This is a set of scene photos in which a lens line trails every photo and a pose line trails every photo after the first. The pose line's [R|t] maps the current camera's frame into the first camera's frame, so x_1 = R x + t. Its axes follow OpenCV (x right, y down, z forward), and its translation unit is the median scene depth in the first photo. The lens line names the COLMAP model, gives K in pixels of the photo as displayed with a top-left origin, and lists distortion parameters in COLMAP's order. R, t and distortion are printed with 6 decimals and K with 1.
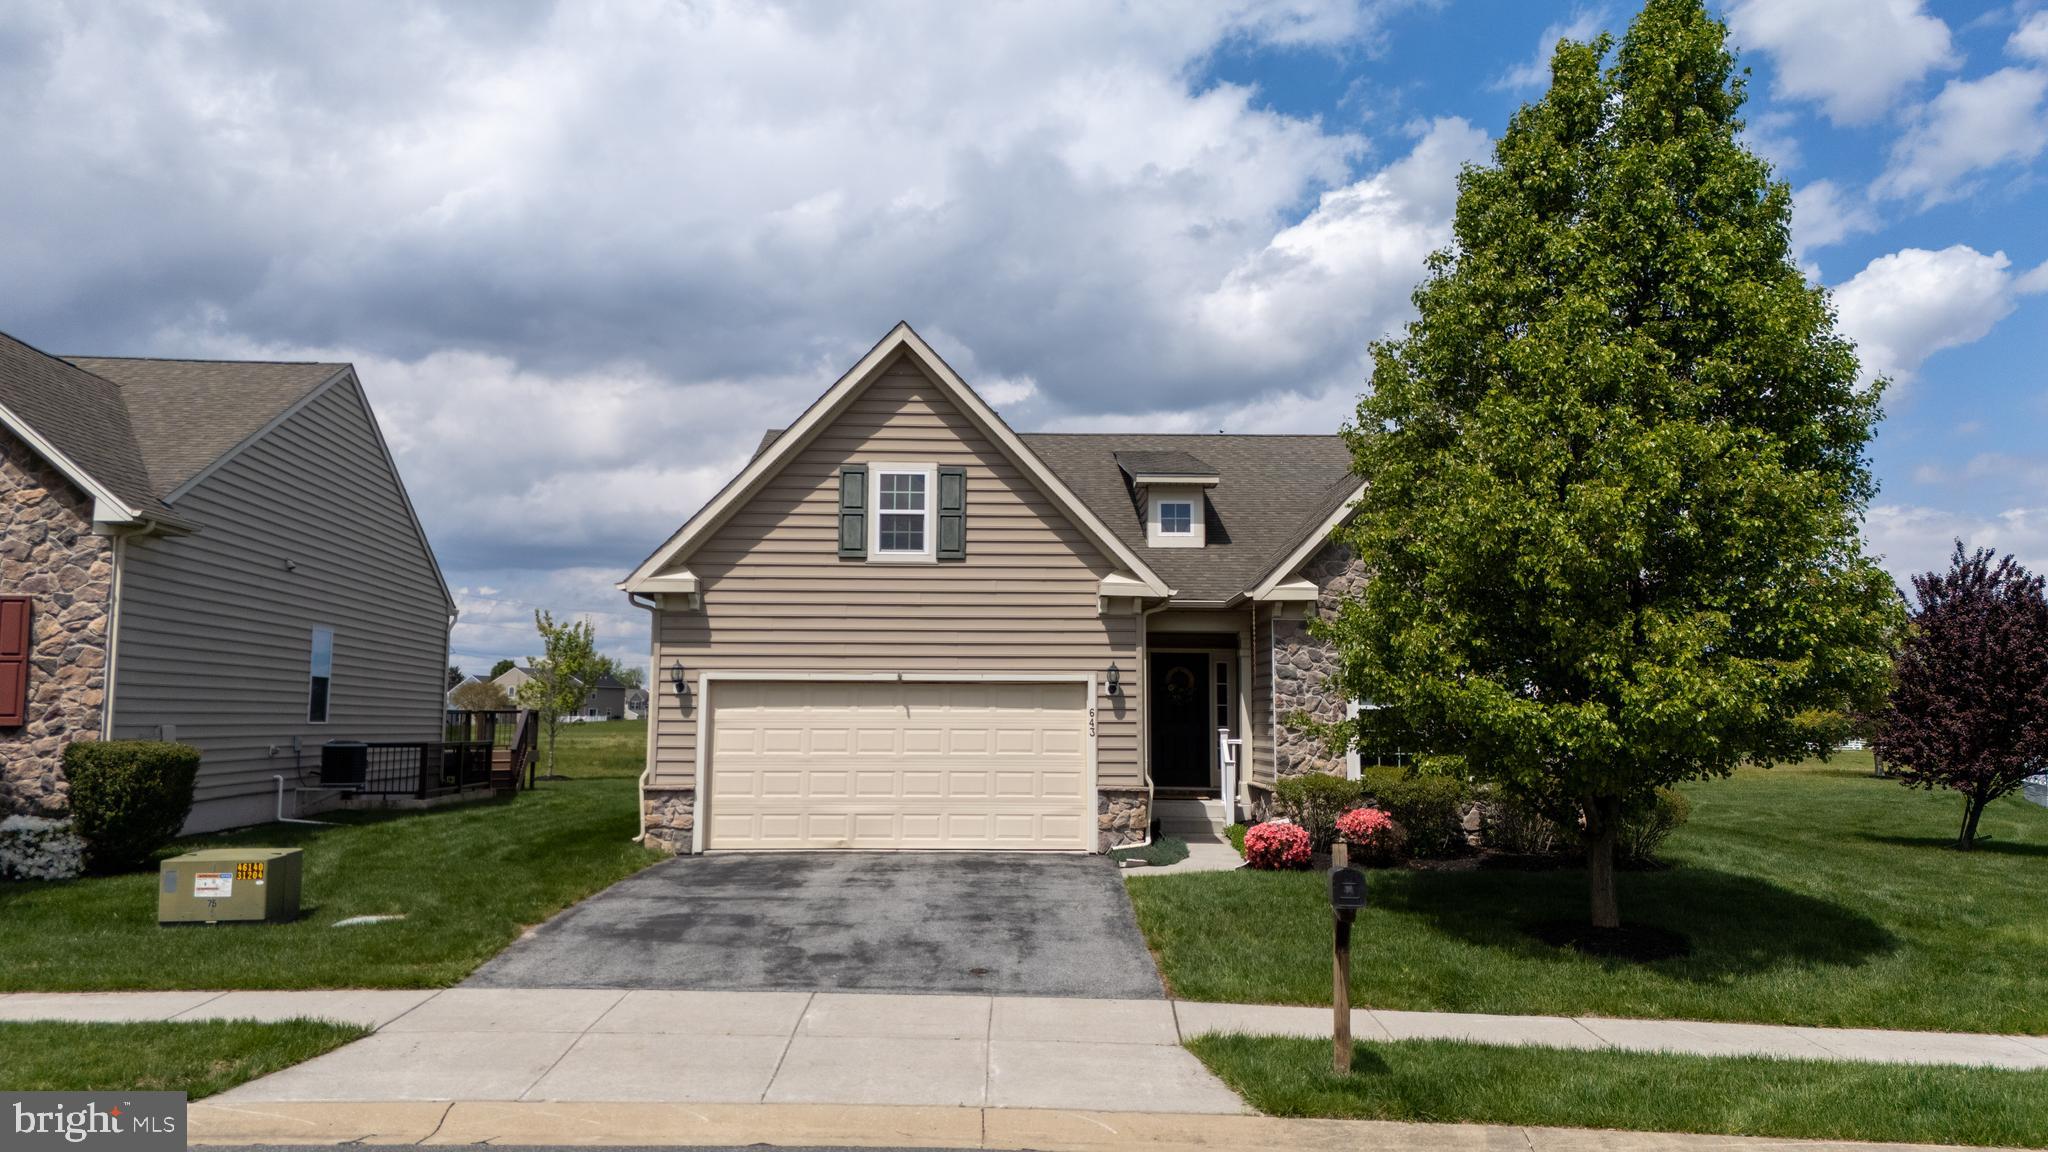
lens RADIAL K [[1479.5, 0, 1024.0], [0, 1479.5, 576.0], [0, 0, 1]] dist [0.105669, -0.126727]
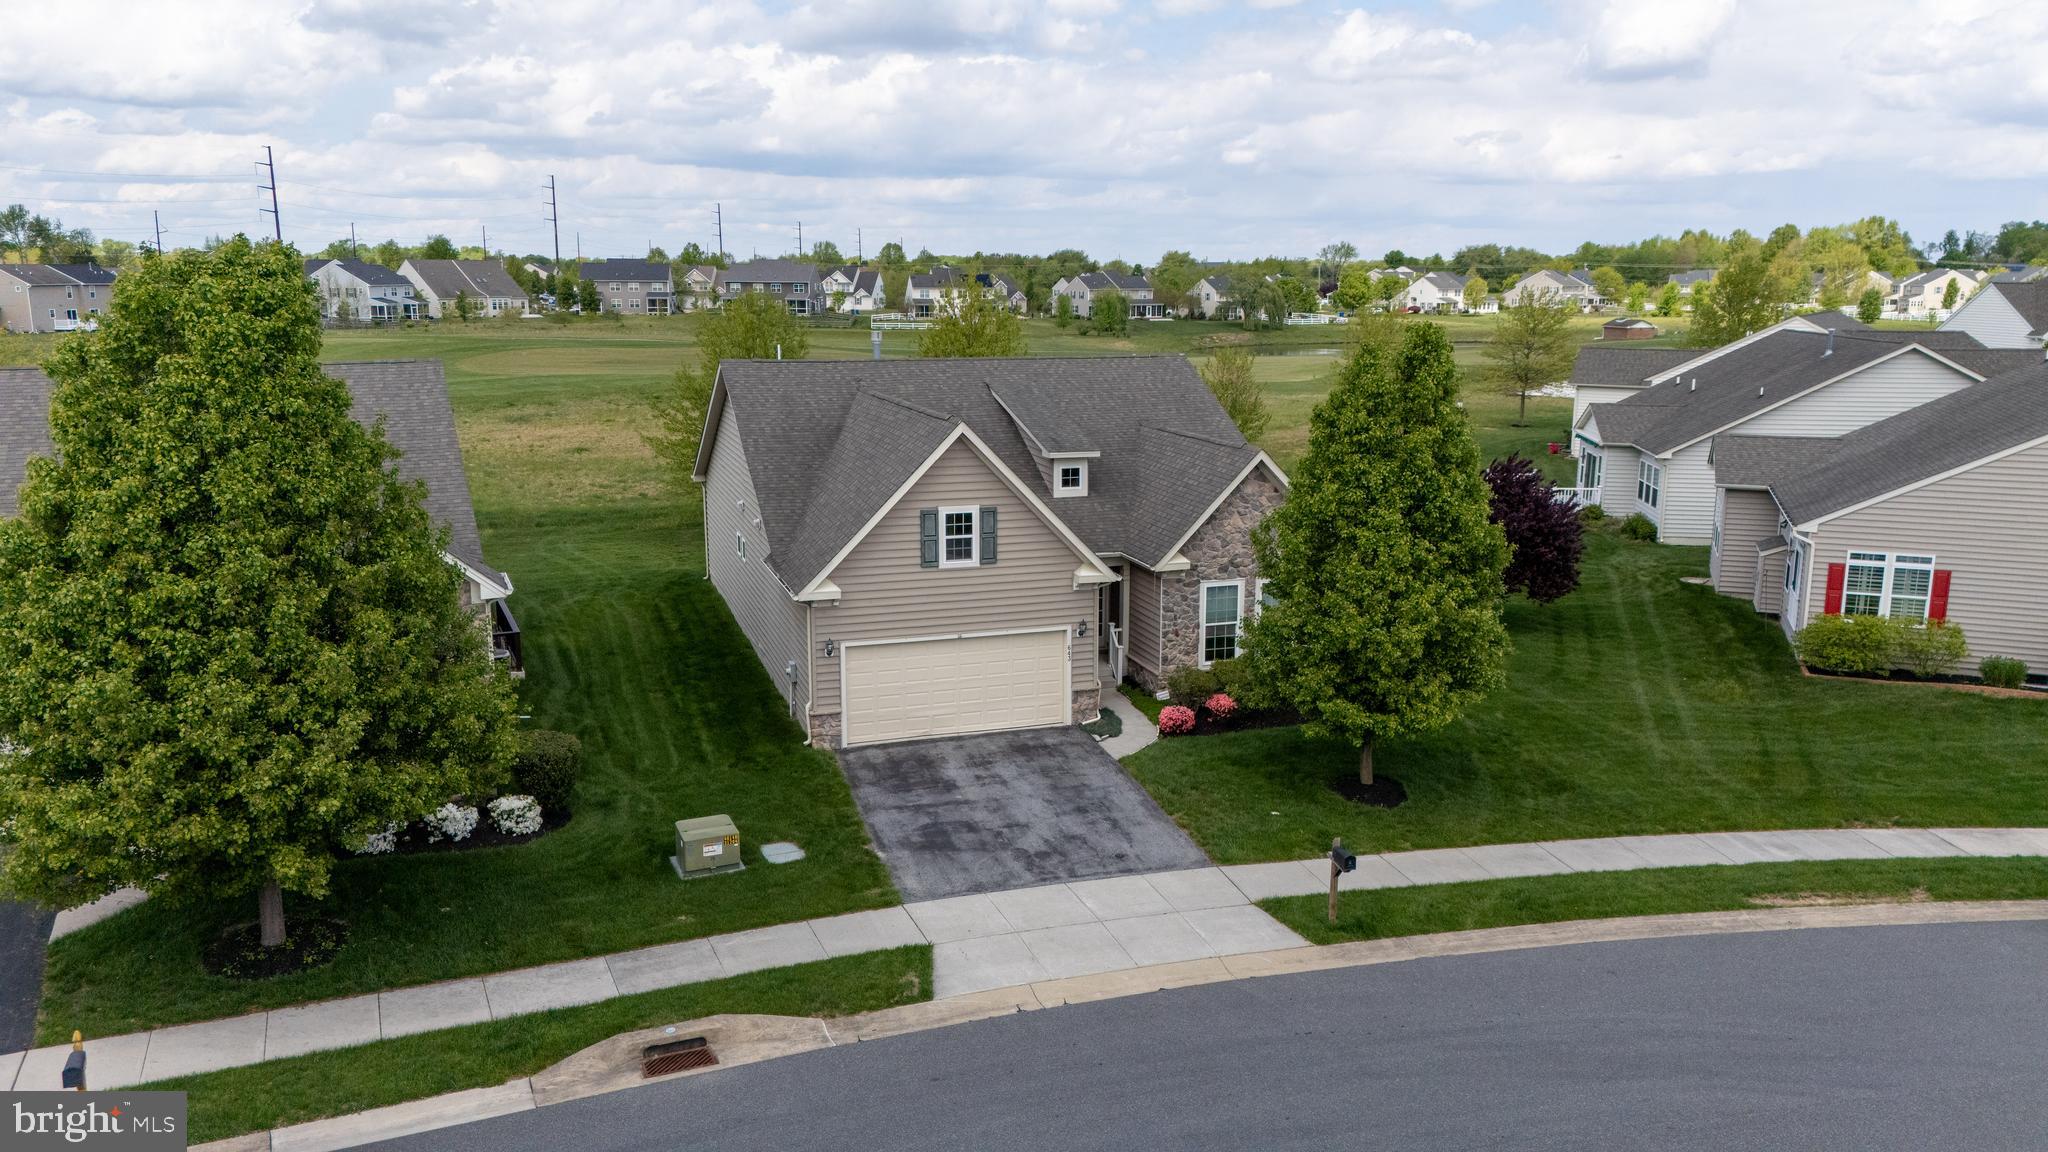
lens RADIAL K [[1479.5, 0, 1024.0], [0, 1479.5, 576.0], [0, 0, 1]] dist [0.105669, -0.126727]
pose [[0.951621, -0.065462, 0.300221, -0.504792], [-0.026432, 0.955982, 0.292231, -0.478045], [-0.306136, -0.286029, 0.908002, -0.497417]]
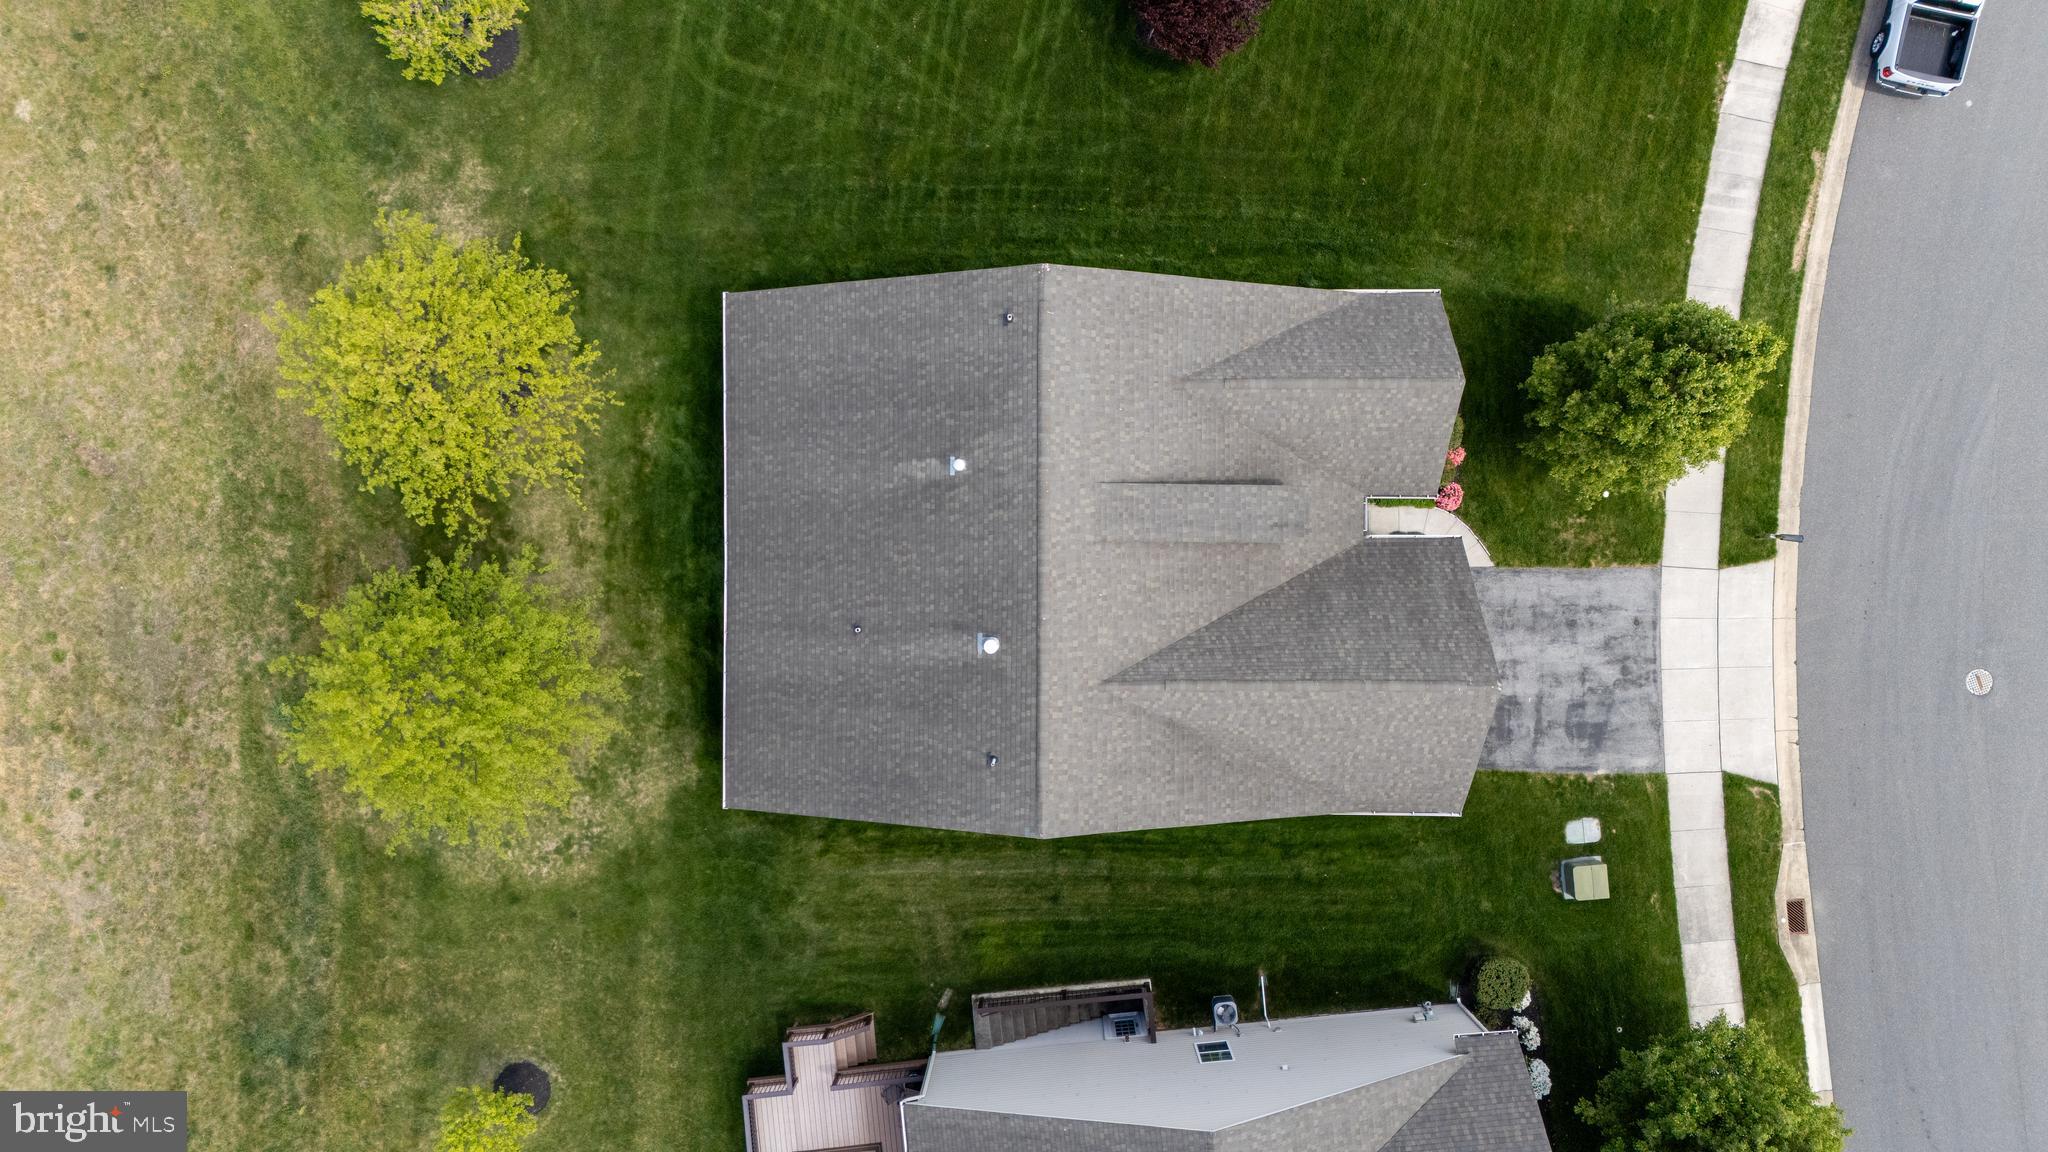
lens RADIAL K [[1479.5, 0, 1024.0], [0, 1479.5, 576.0], [0, 0, 1]] dist [0.105669, -0.126727]
pose [[0.010996, -0.999826, -0.015075, 0.069609], [-0.066981, -0.015779, 0.997629, -1.932562], [-0.997694, -0.009960, -0.067143, 1.690613]]
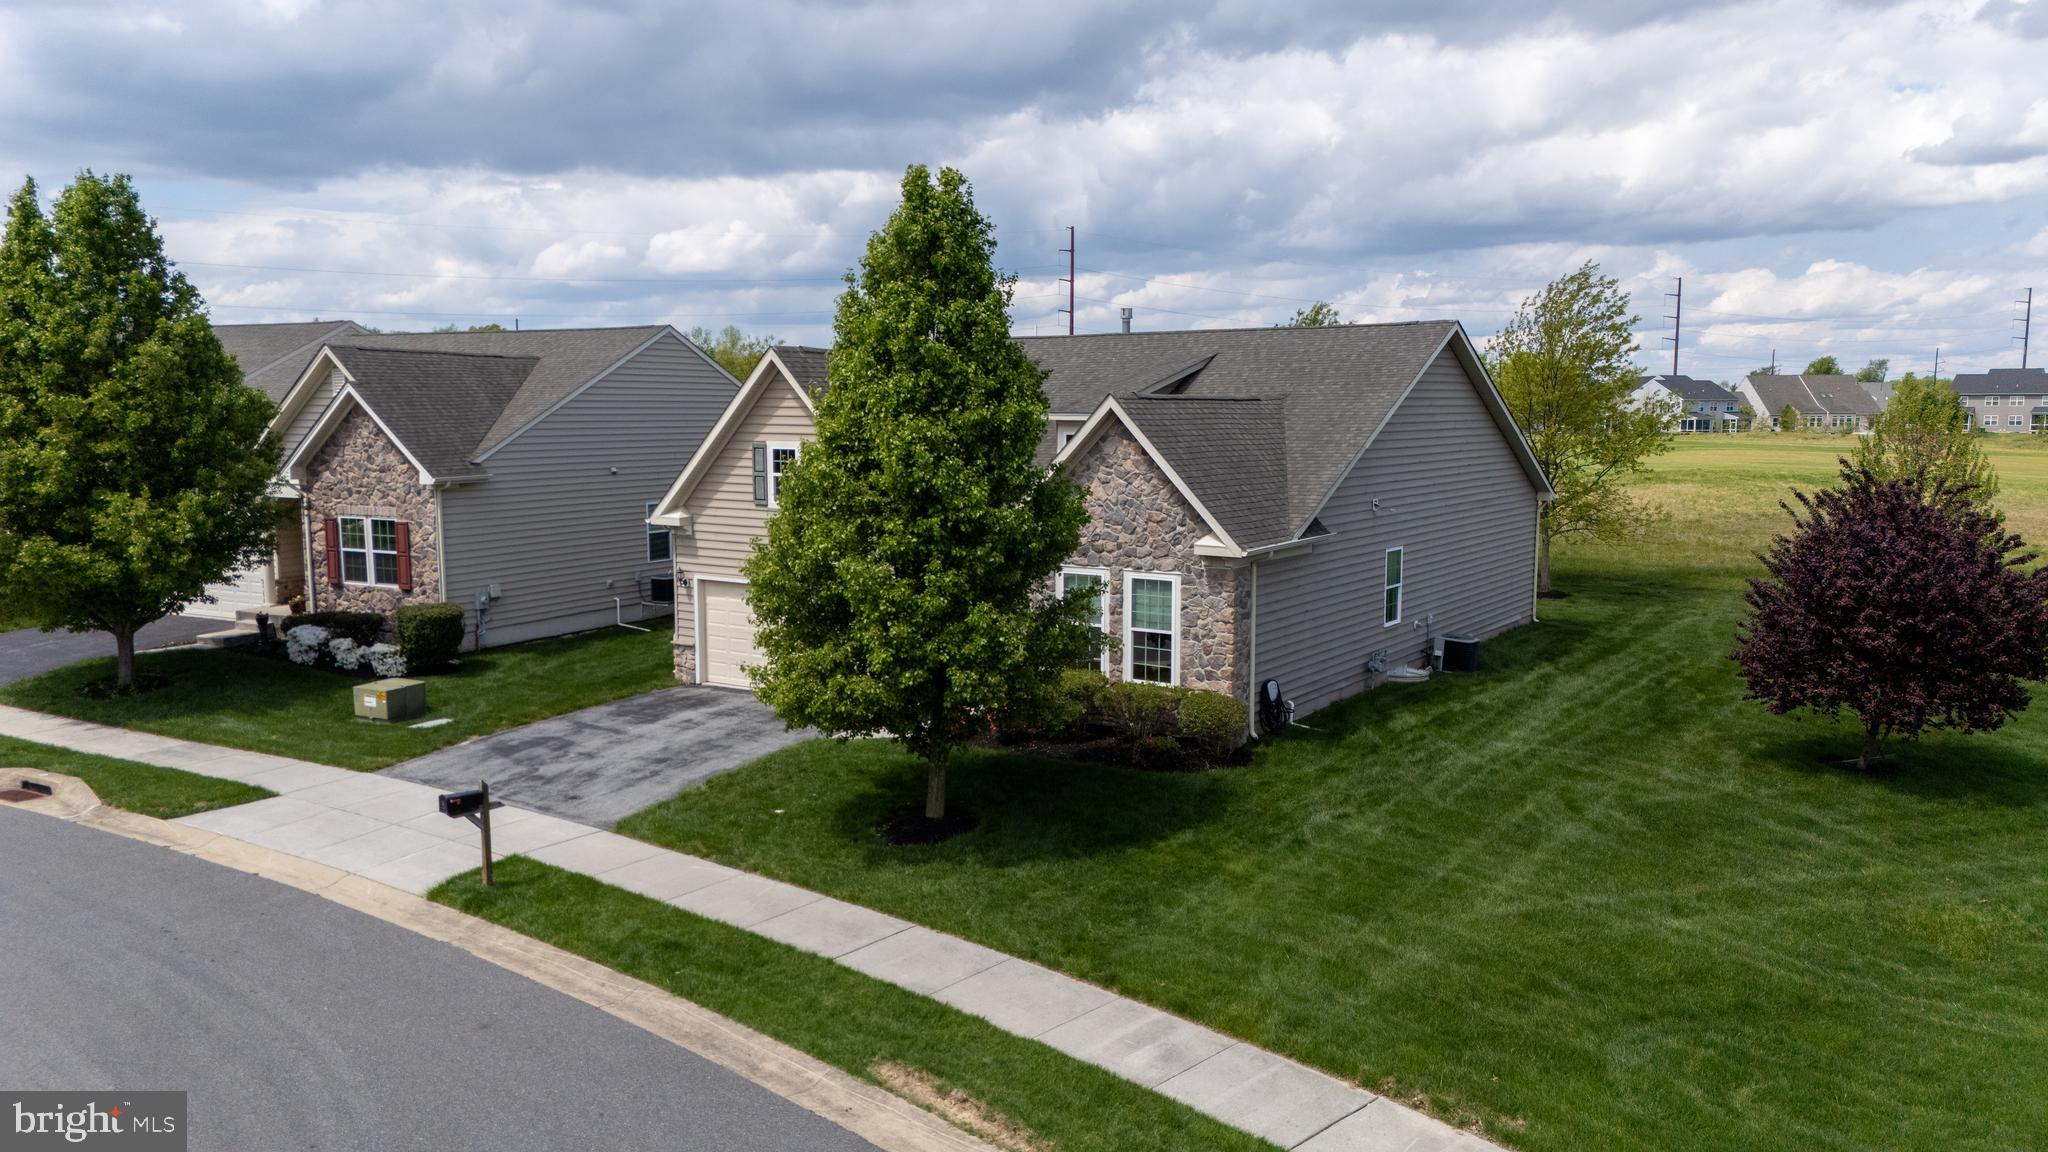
lens RADIAL K [[1479.5, 0, 1024.0], [0, 1479.5, 576.0], [0, 0, 1]] dist [0.105669, -0.126727]
pose [[0.825758, 0.057222, -0.561115, 0.967999], [0.060801, 0.980012, 0.189418, -0.213617], [0.560738, -0.190530, 0.805774, -0.087929]]
